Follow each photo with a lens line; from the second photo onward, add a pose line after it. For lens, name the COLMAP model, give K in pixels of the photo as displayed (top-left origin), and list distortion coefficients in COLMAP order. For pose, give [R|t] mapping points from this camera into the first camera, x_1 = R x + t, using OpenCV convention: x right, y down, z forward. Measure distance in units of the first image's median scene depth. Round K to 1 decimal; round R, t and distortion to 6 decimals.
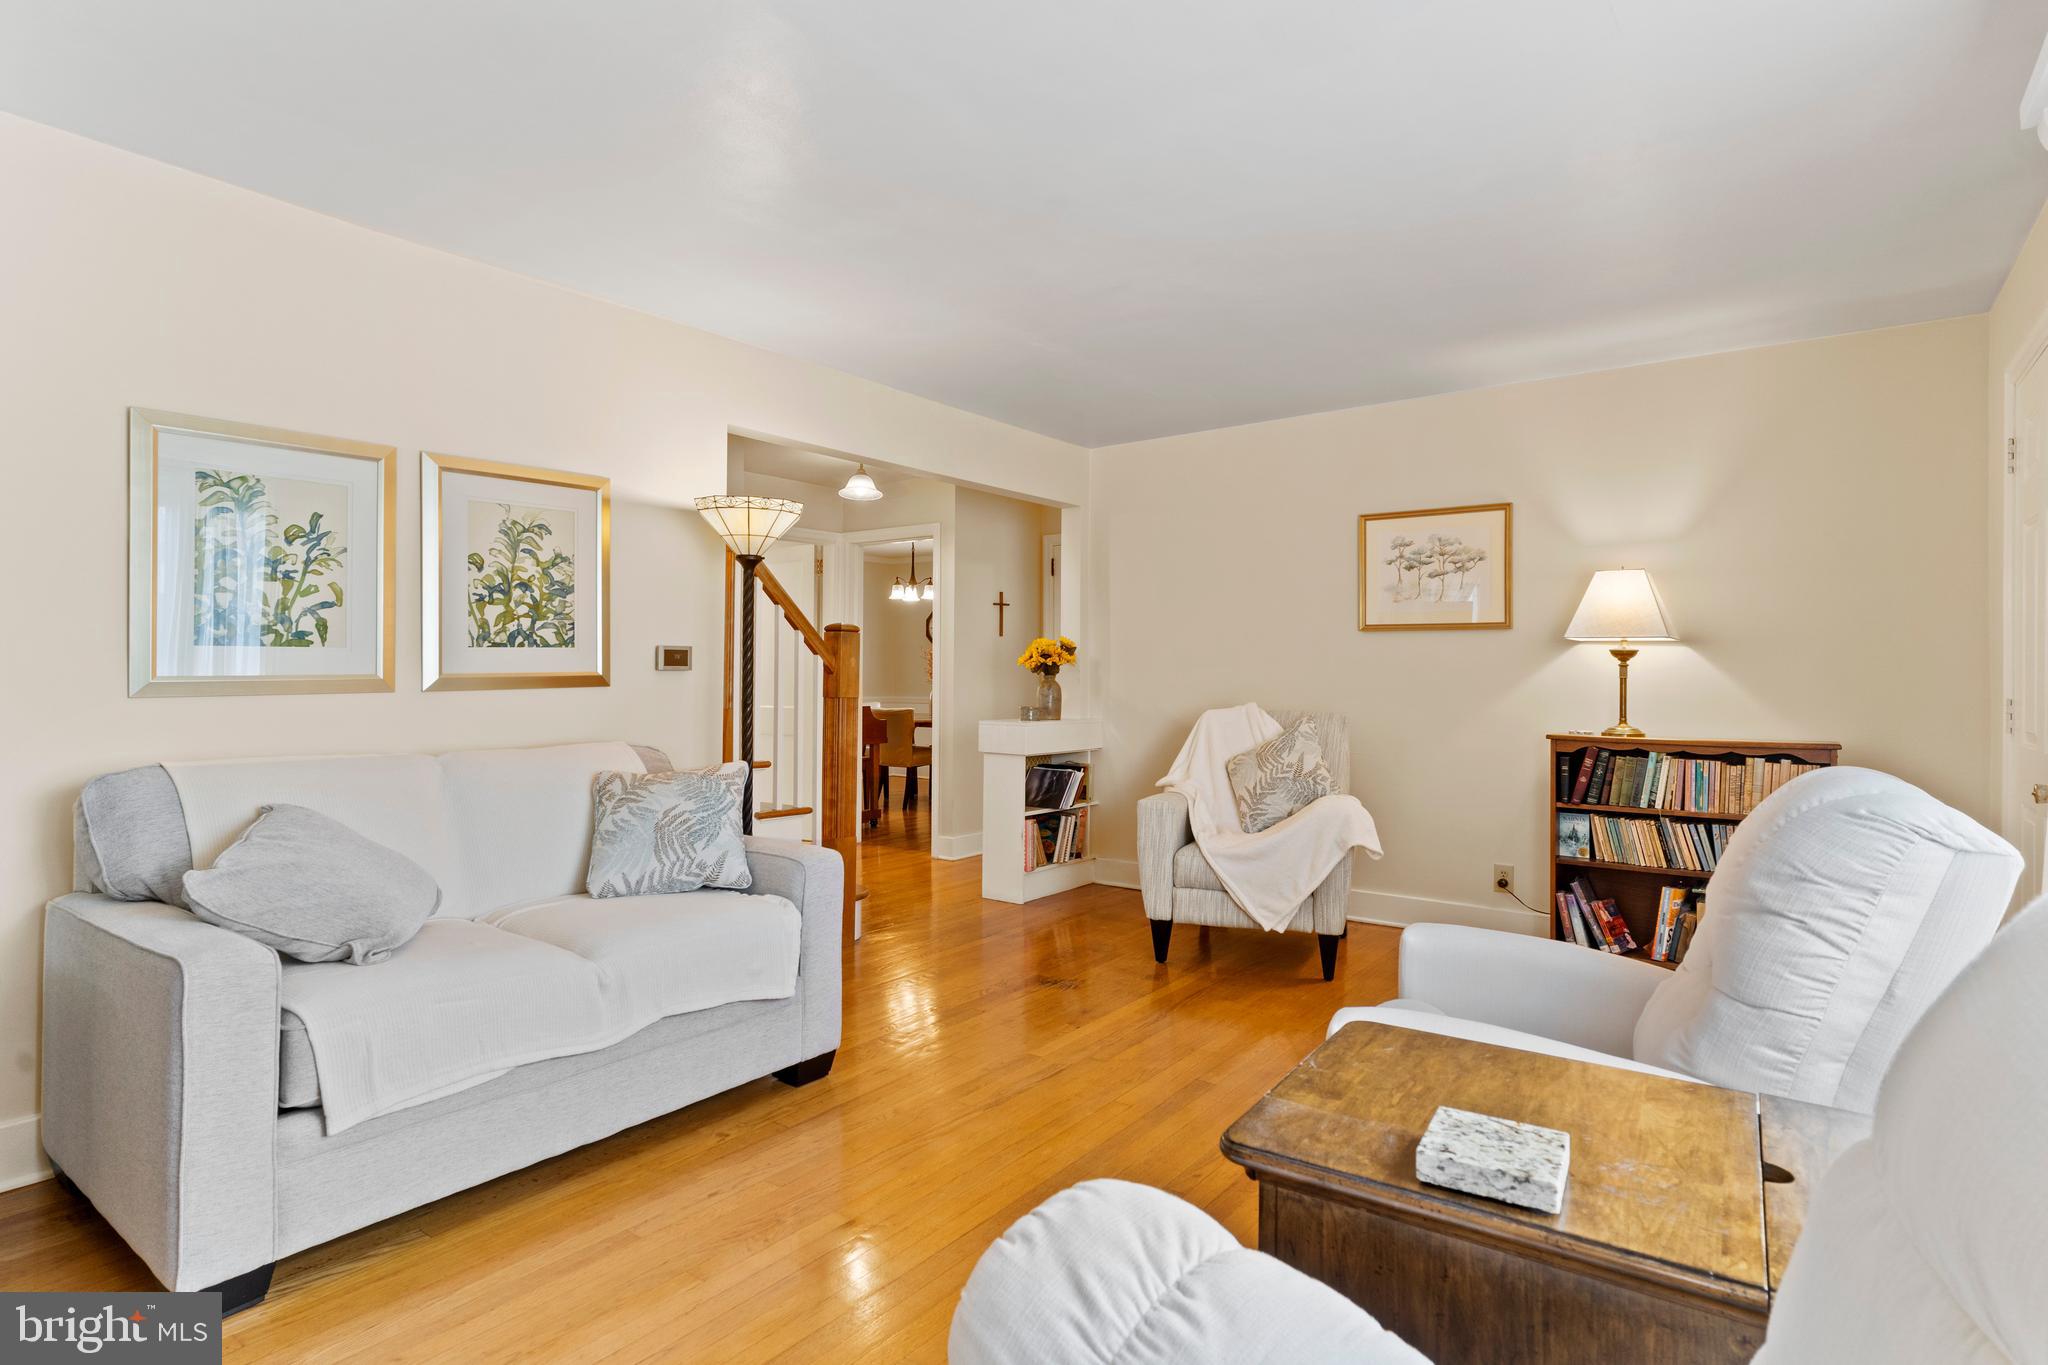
lens RADIAL K [[1067.6, 0, 1023.7], [0, 1067.6, 666.8], [0, 0, 1]] dist [0.000190, 0.000498]
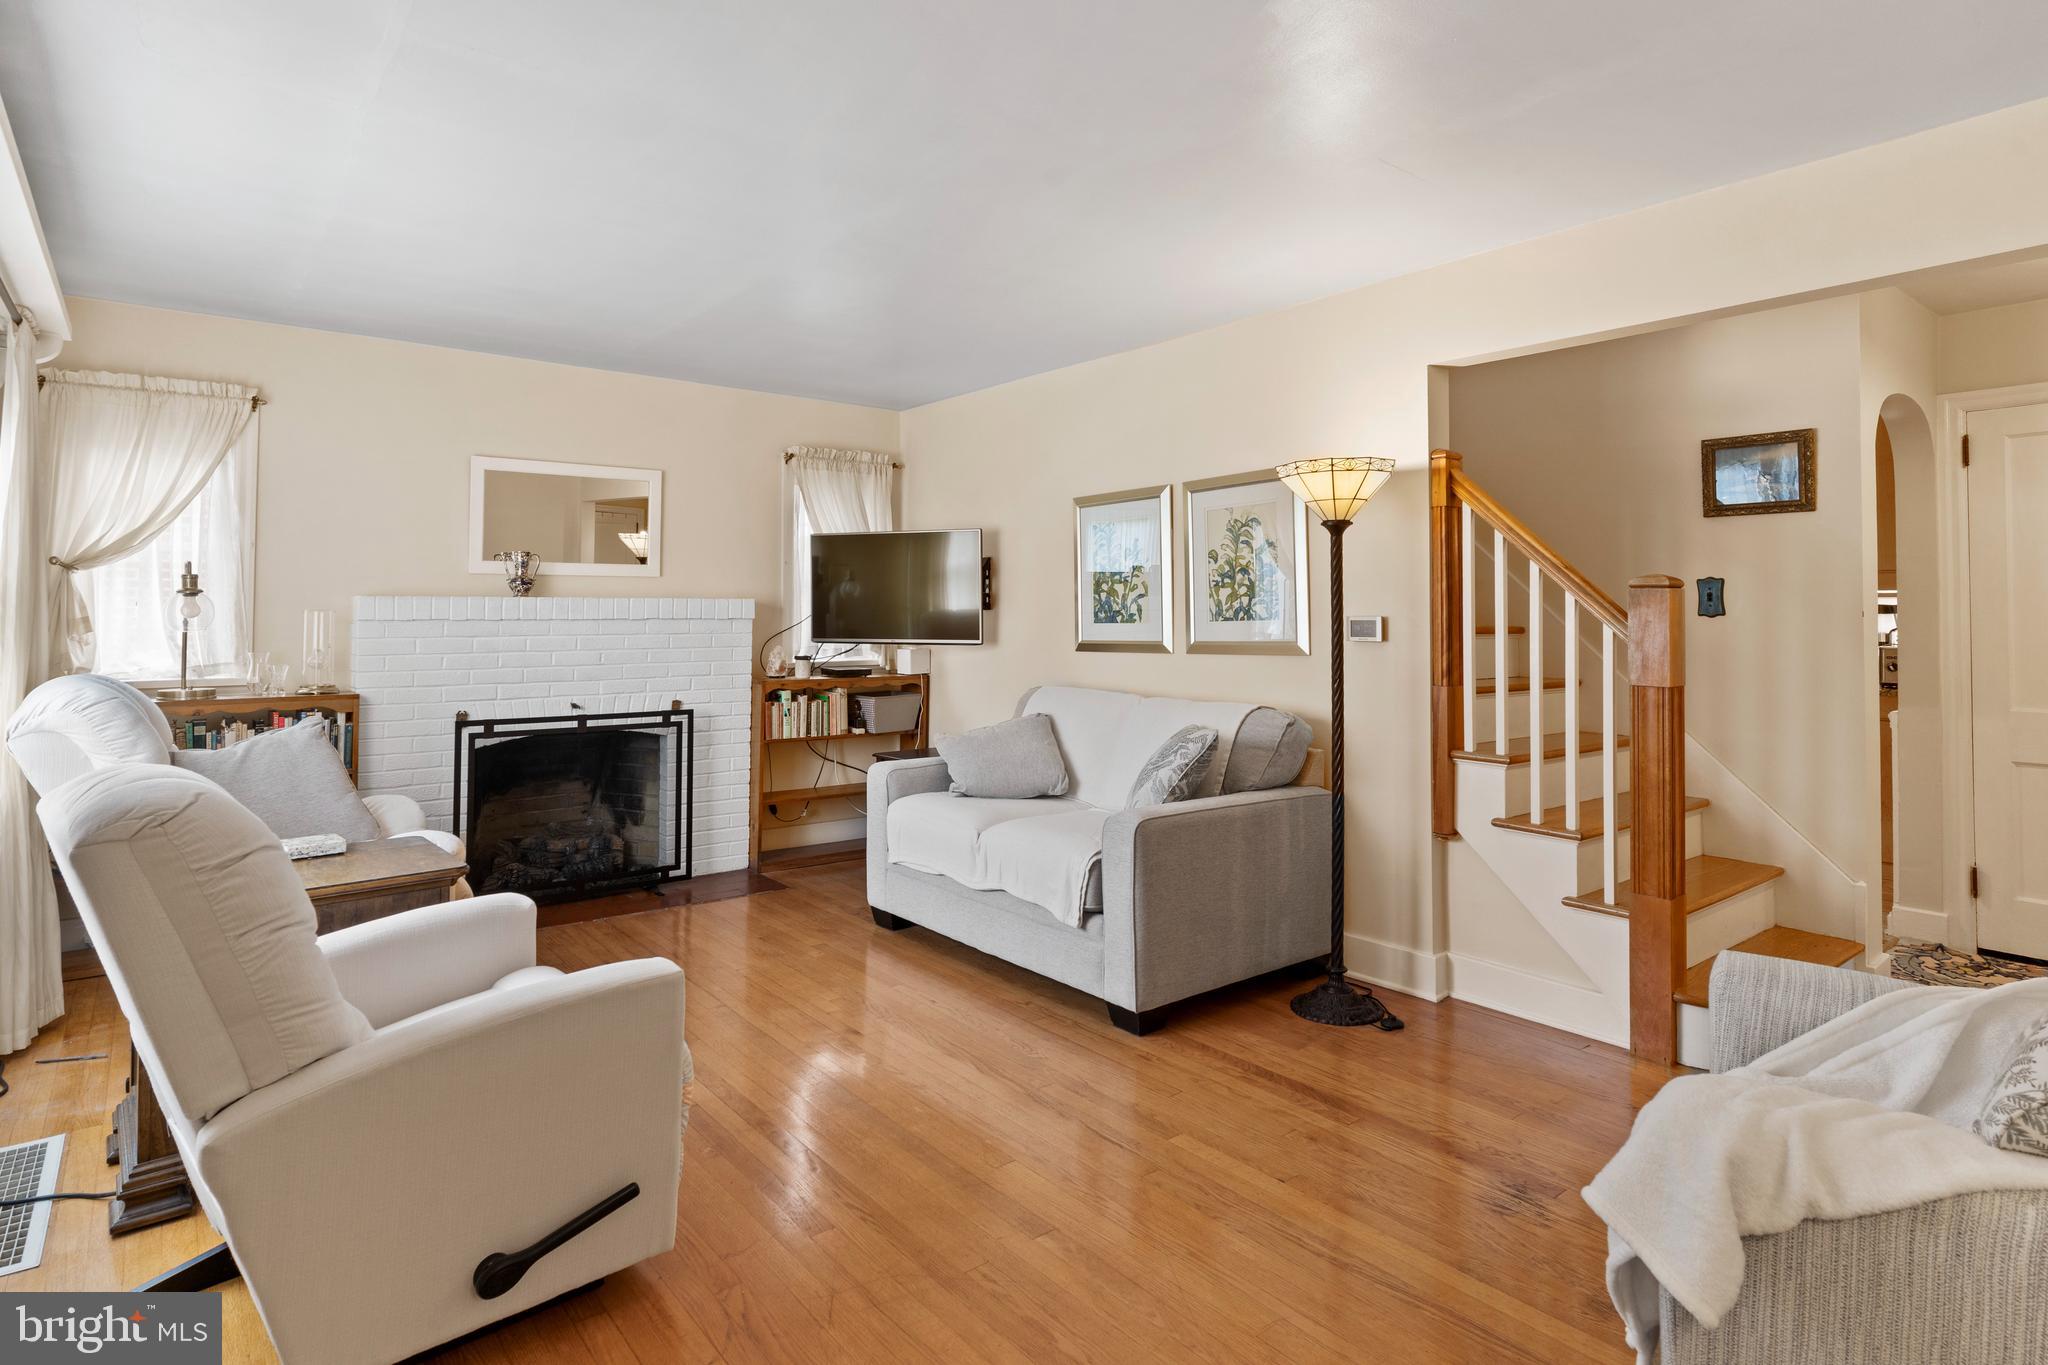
lens RADIAL K [[1074.2, 0, 1023.1], [0, 1074.2, 616.2], [0, 0, 1]] dist [-0.000238, 0.000382]
pose [[-0.258984, -0.003757, -0.965874, 0.648087], [0.004905, 0.999974, -0.005204, -0.014939], [0.965869, -0.006085, -0.258959, 0.881976]]
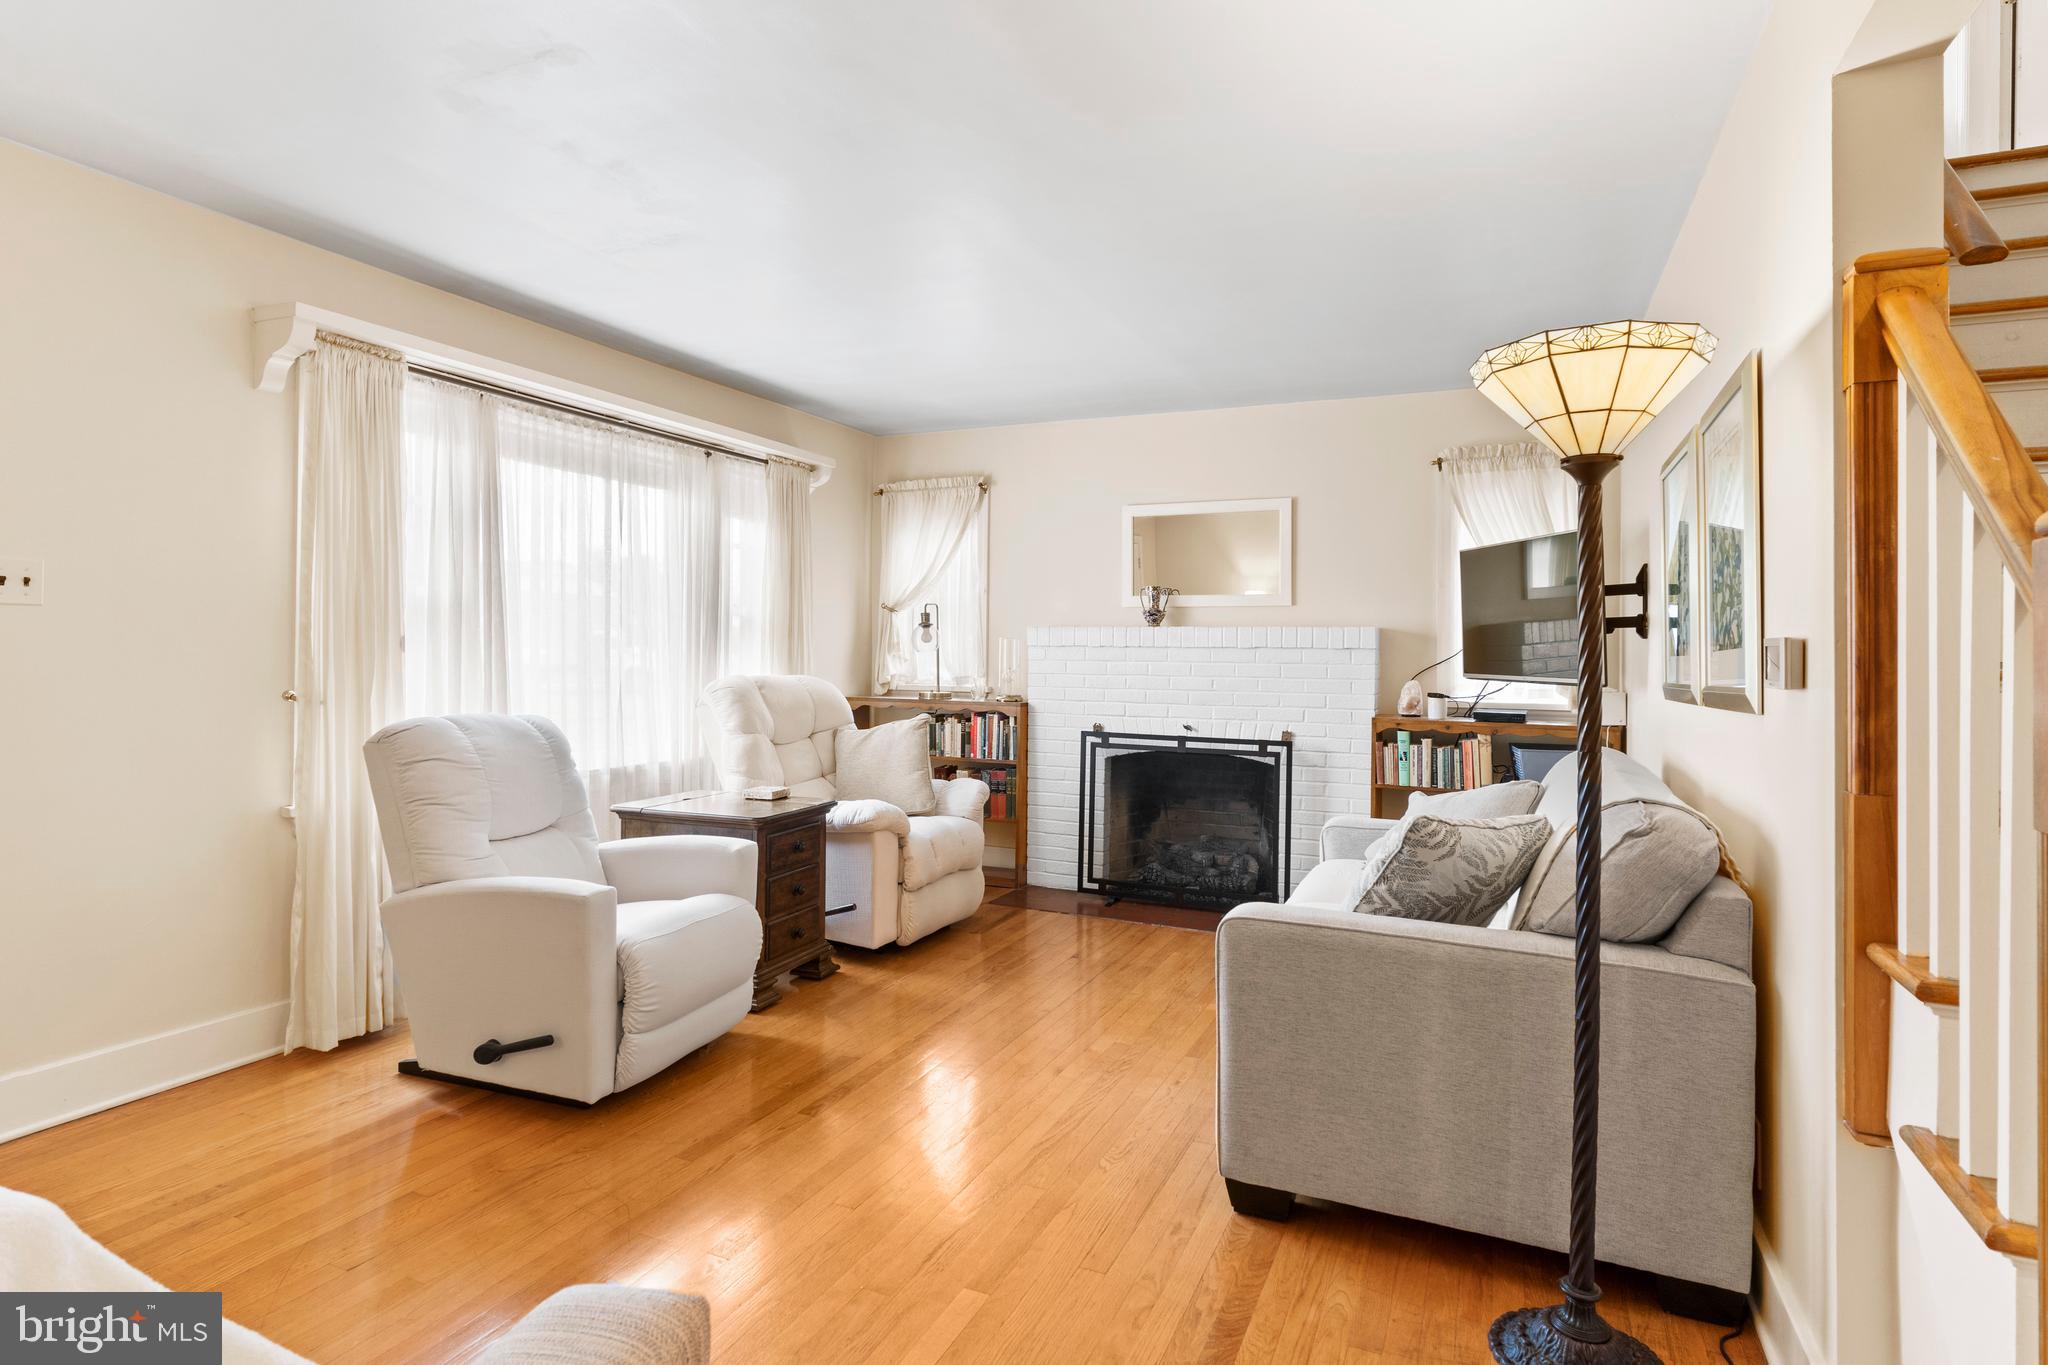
lens RADIAL K [[1067.6, 0, 1023.7], [0, 1067.6, 666.8], [0, 0, 1]] dist [0.000190, 0.000498]
pose [[-0.976609, -0.012695, -0.214649, 0.090789], [-0.015053, 0.999843, 0.009352, -0.005904], [0.214497, 0.012364, -0.976646, 1.296261]]
